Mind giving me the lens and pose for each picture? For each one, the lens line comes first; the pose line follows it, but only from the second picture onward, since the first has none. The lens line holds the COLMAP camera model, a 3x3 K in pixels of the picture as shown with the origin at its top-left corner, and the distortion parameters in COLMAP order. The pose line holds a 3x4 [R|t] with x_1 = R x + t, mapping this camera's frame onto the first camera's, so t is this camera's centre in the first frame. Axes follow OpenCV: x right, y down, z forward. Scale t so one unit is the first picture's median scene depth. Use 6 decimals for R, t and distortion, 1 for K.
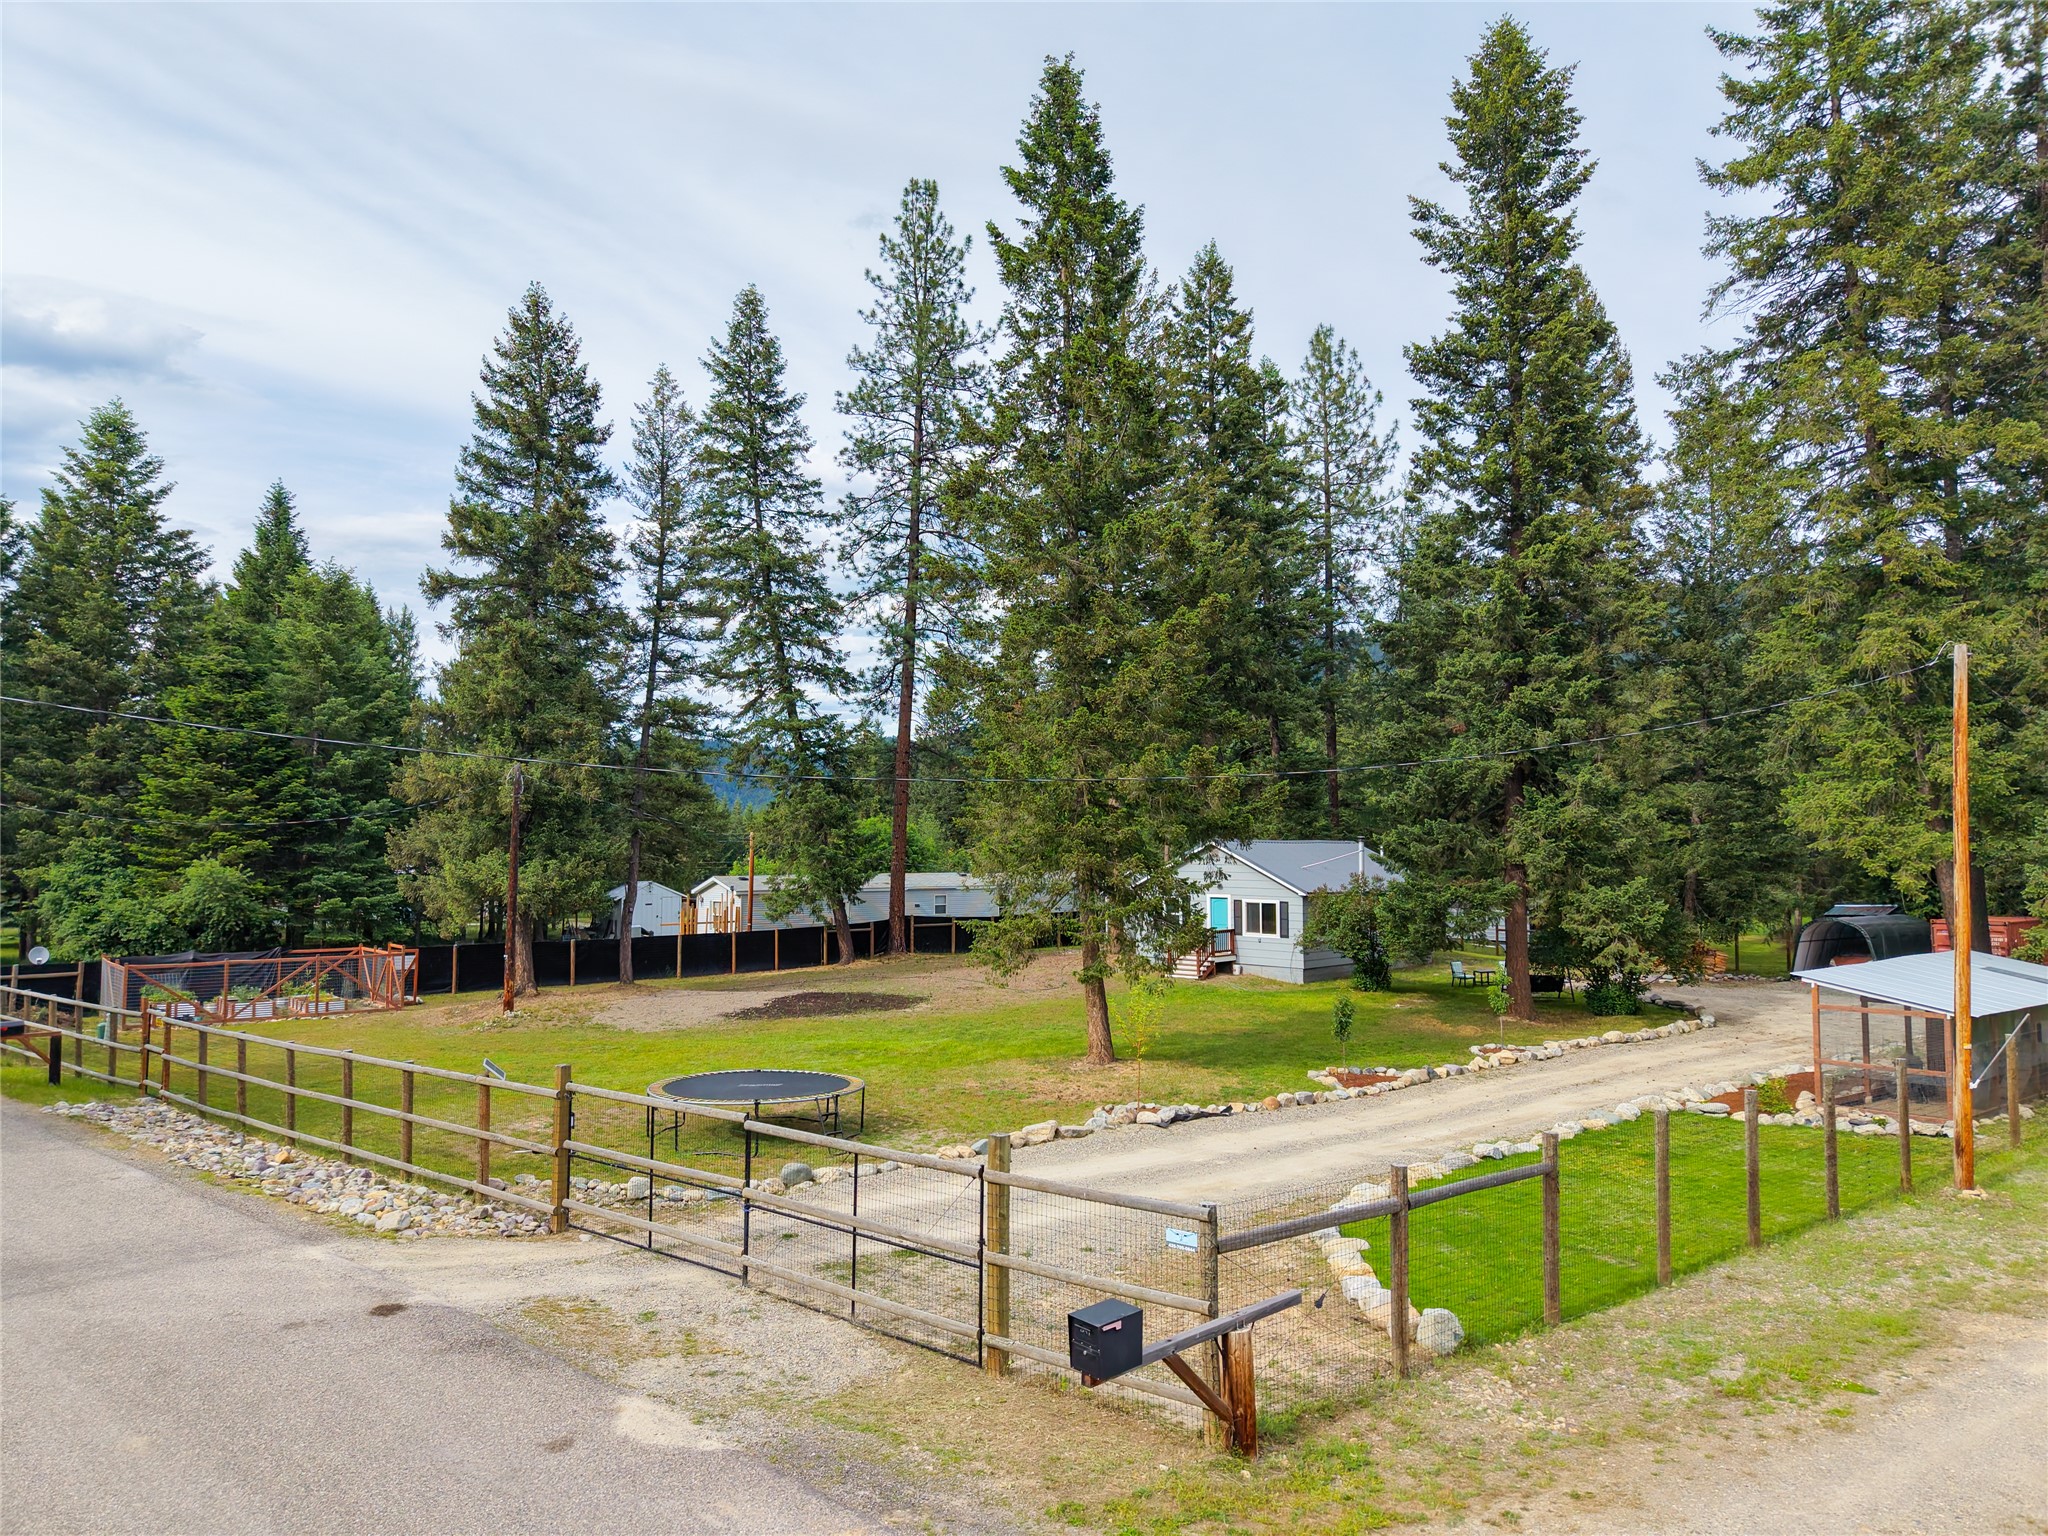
lens RADIAL K [[1370.6, 0, 1022.1], [0, 1370.6, 747.7], [0, 0, 1]] dist [0.021248, -0.023286]
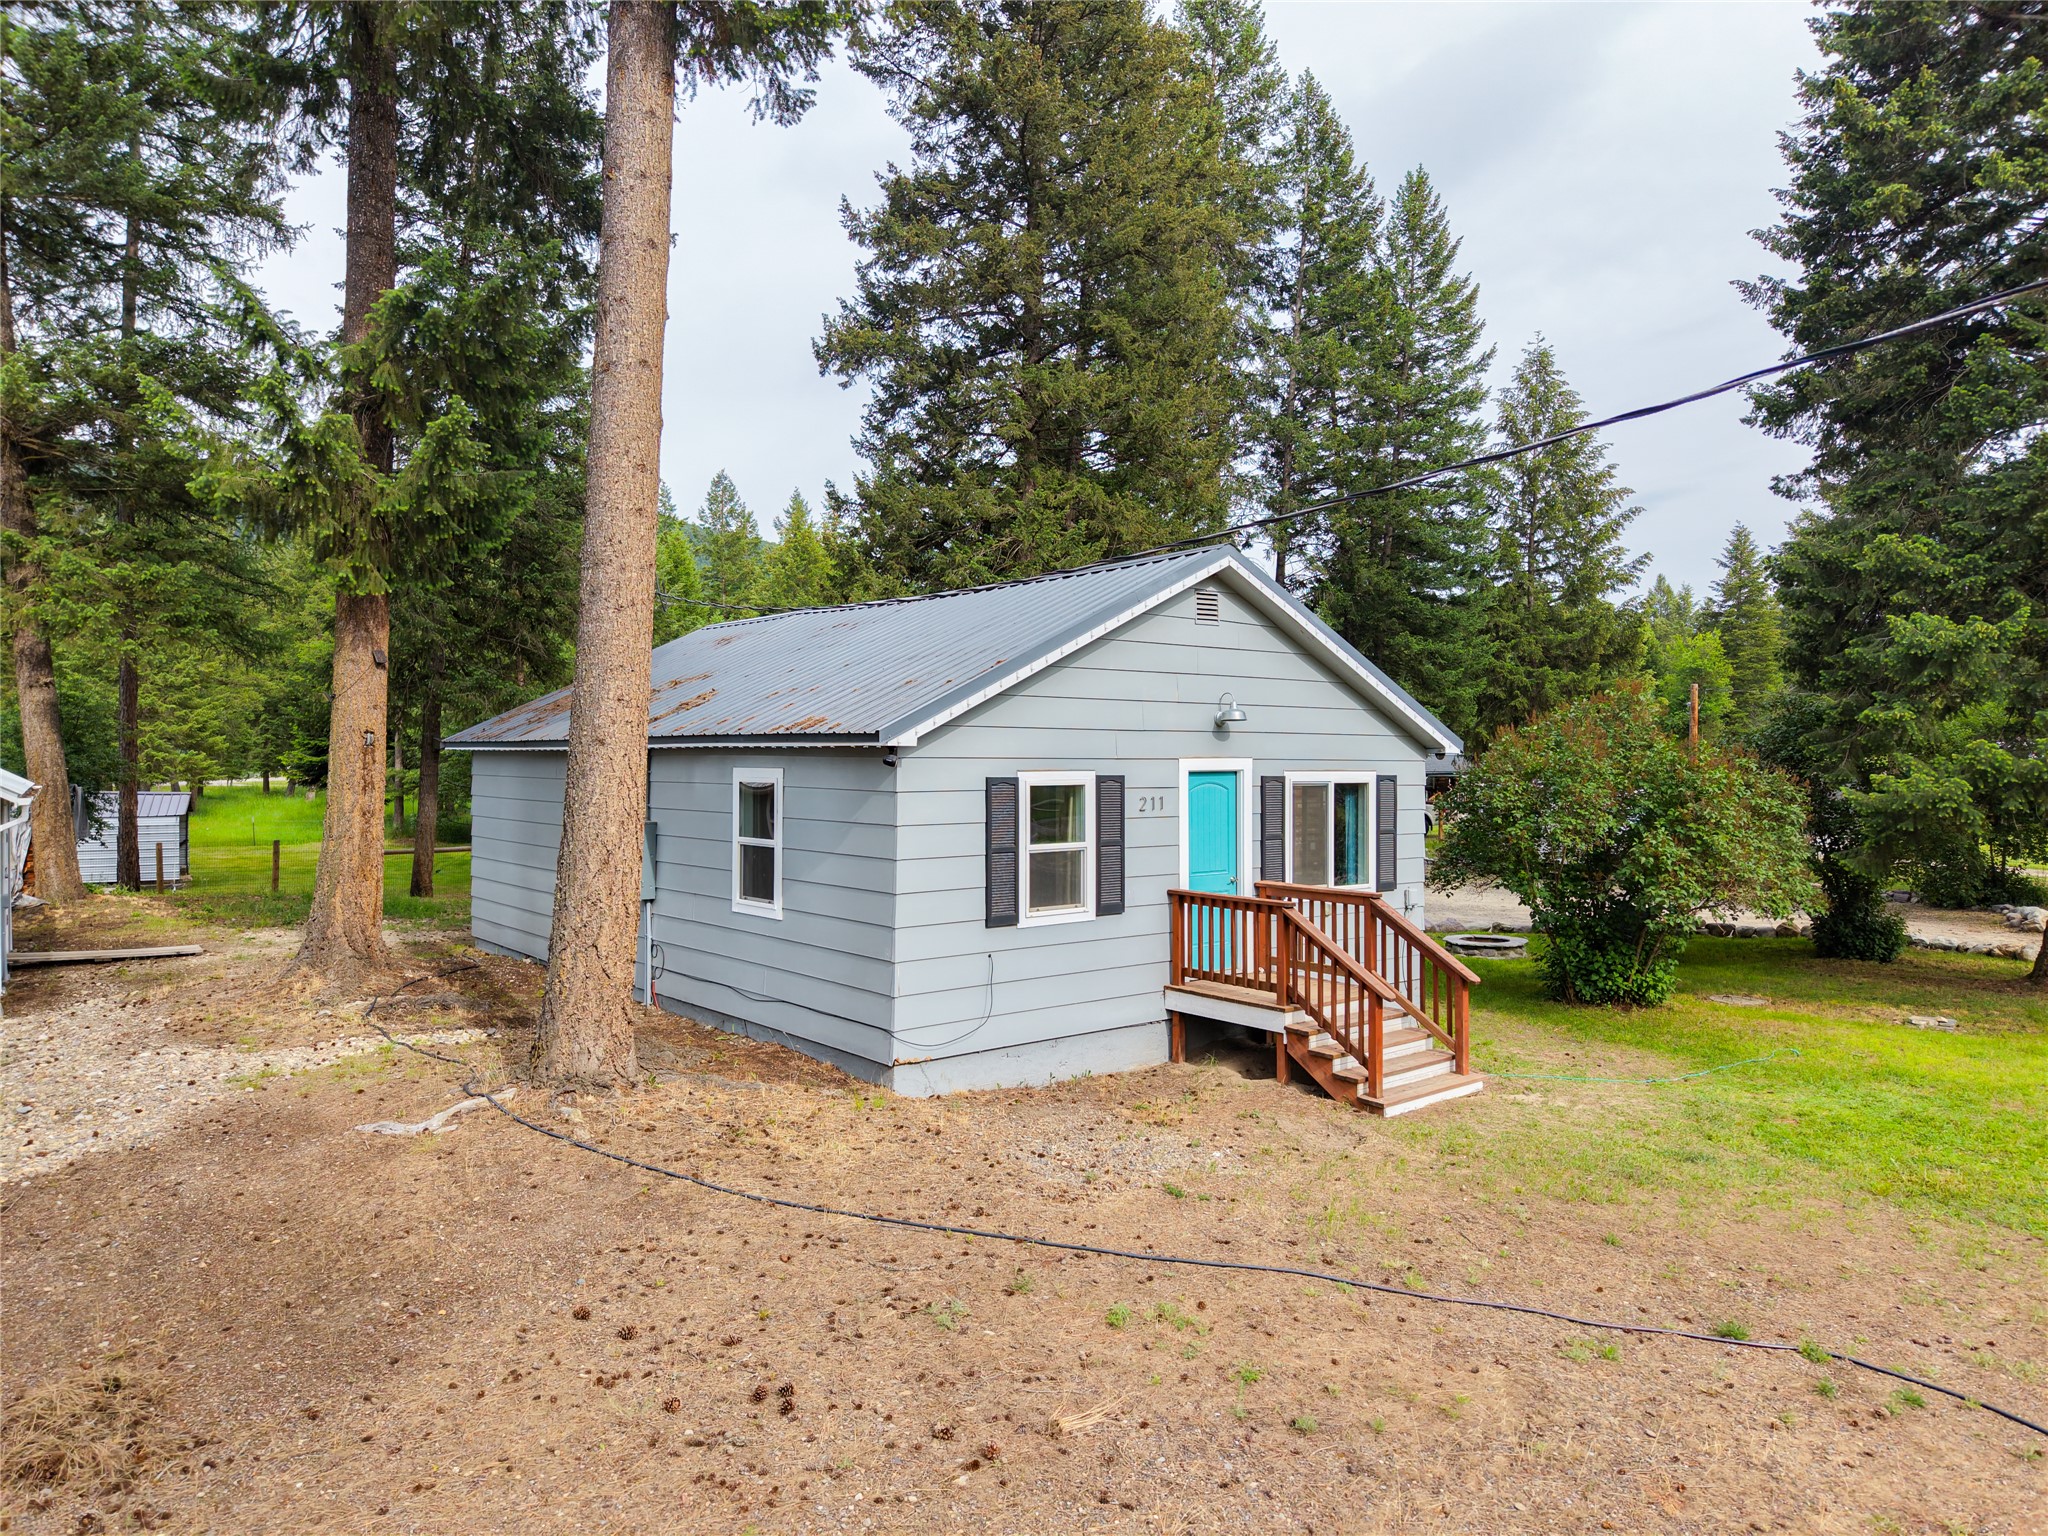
lens RADIAL K [[1370.6, 0, 1025.7], [0, 1370.6, 758.1], [0, 0, 1]] dist [0.021248, -0.023286]
pose [[0.160021, -0.005765, 0.987097, -0.157138], [-0.075549, 0.996978, 0.018071, 0.131683], [-0.984218, -0.077466, 0.159102, 1.248811]]
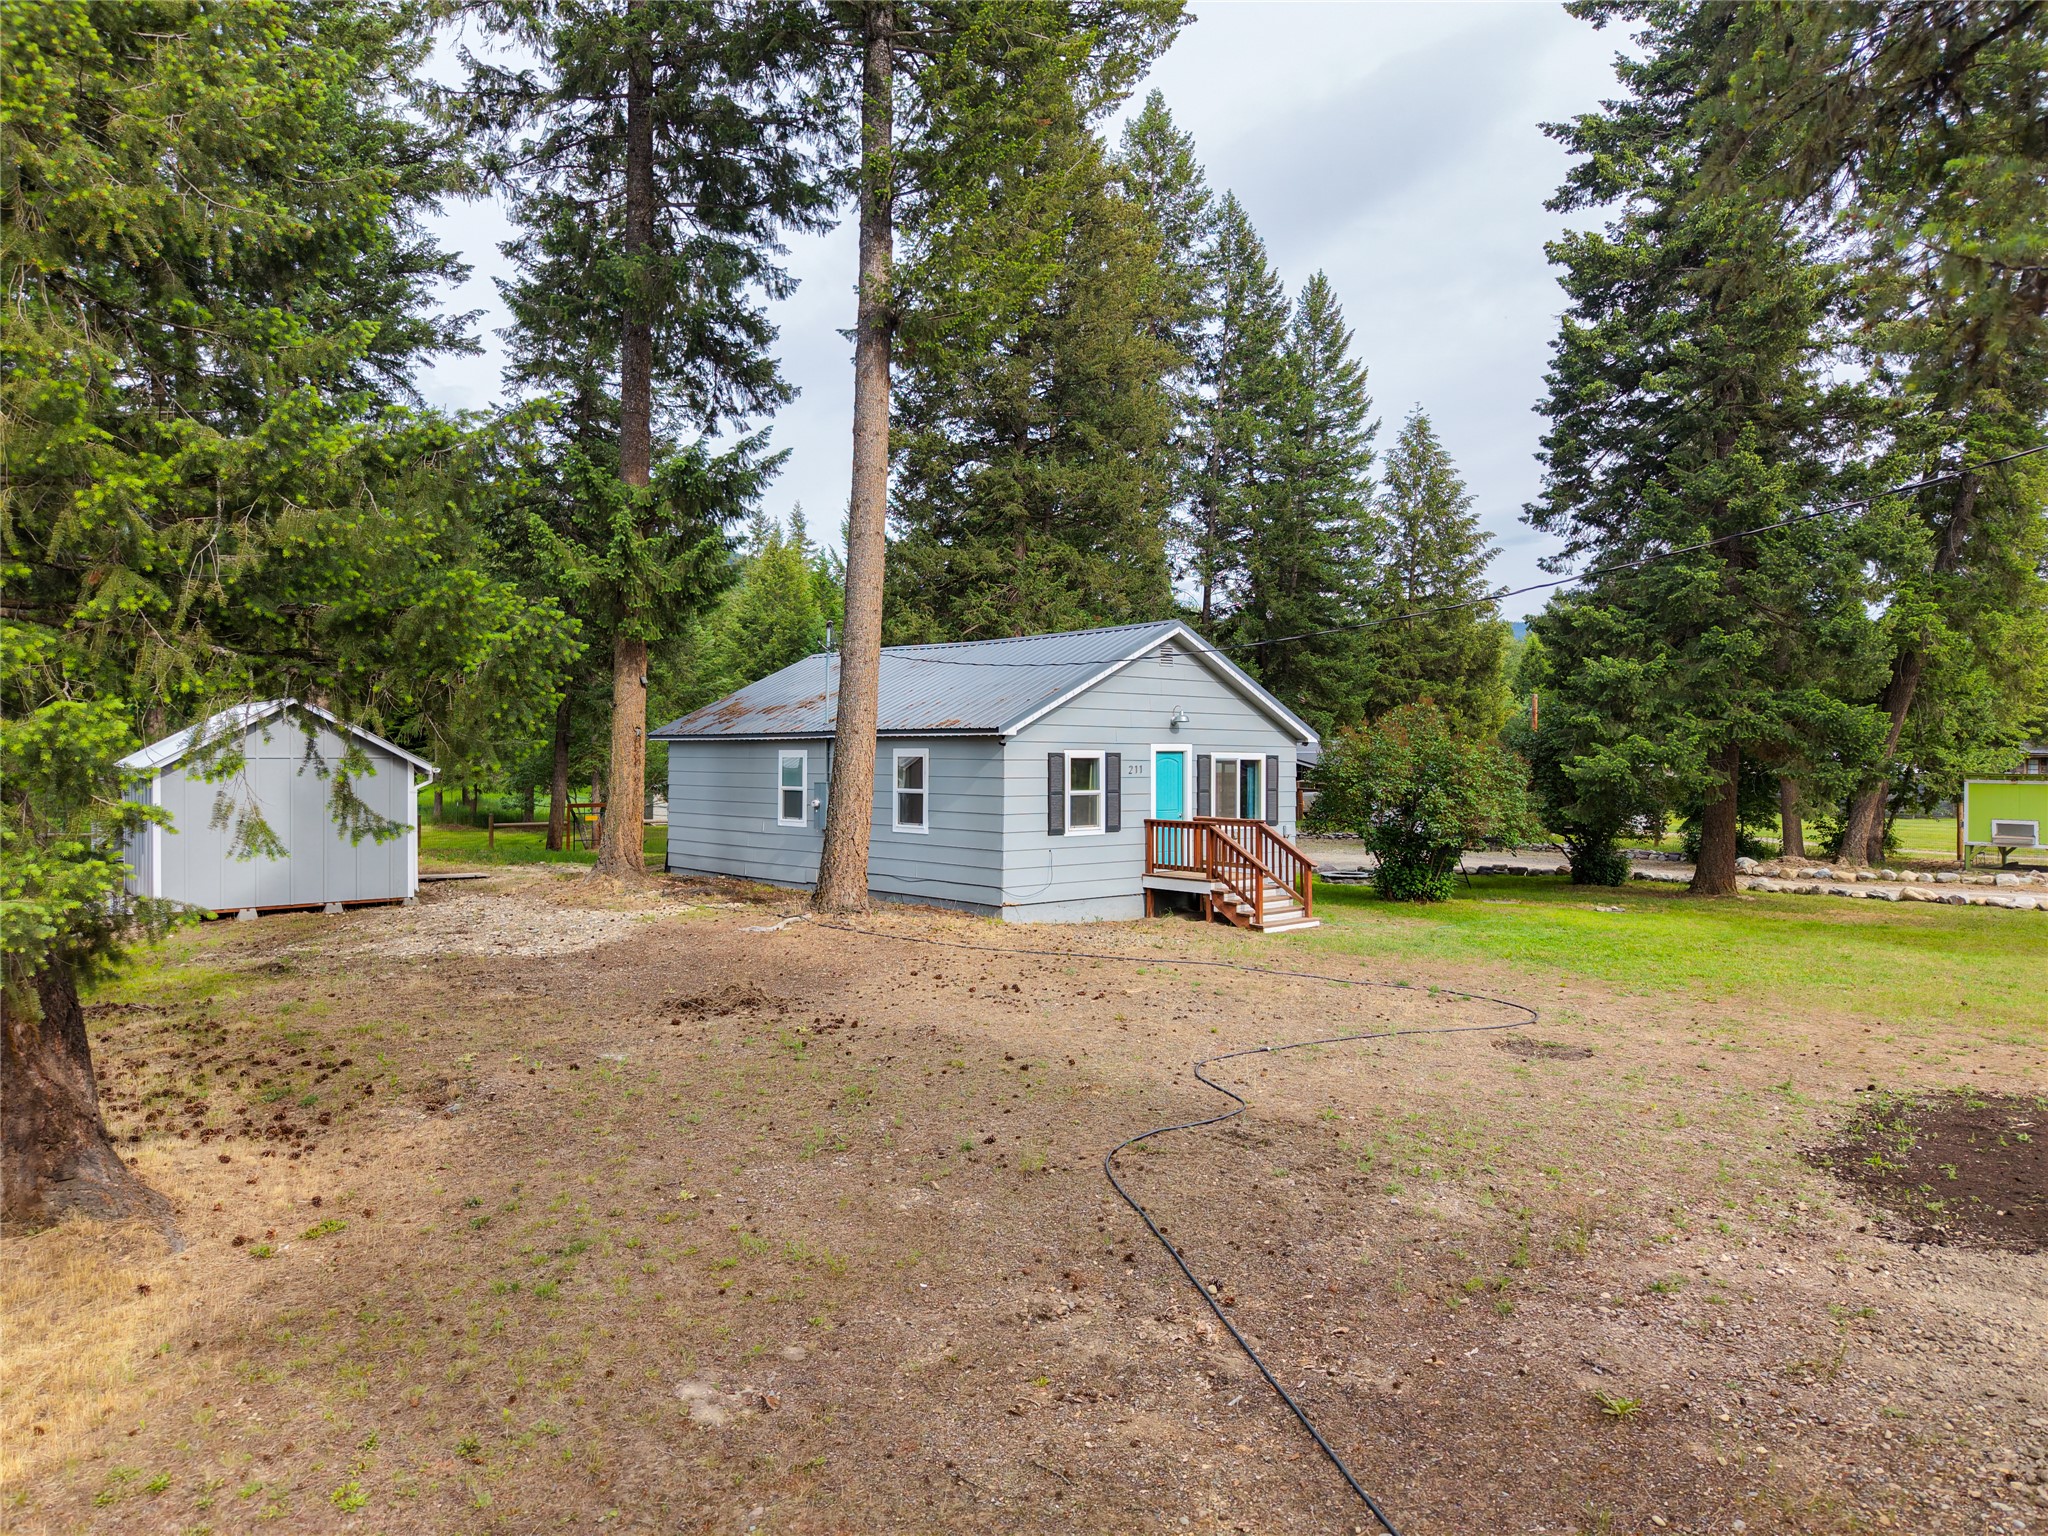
lens RADIAL K [[1370.6, 0, 1018.9], [0, 1370.6, 759.1], [0, 0, 1]] dist [0.021248, -0.023286]
pose [[0.112582, -0.004888, 0.993630, -0.396600], [-0.076964, 0.996941, 0.013625, 0.137711], [-0.990657, -0.078008, 0.111861, 1.254829]]
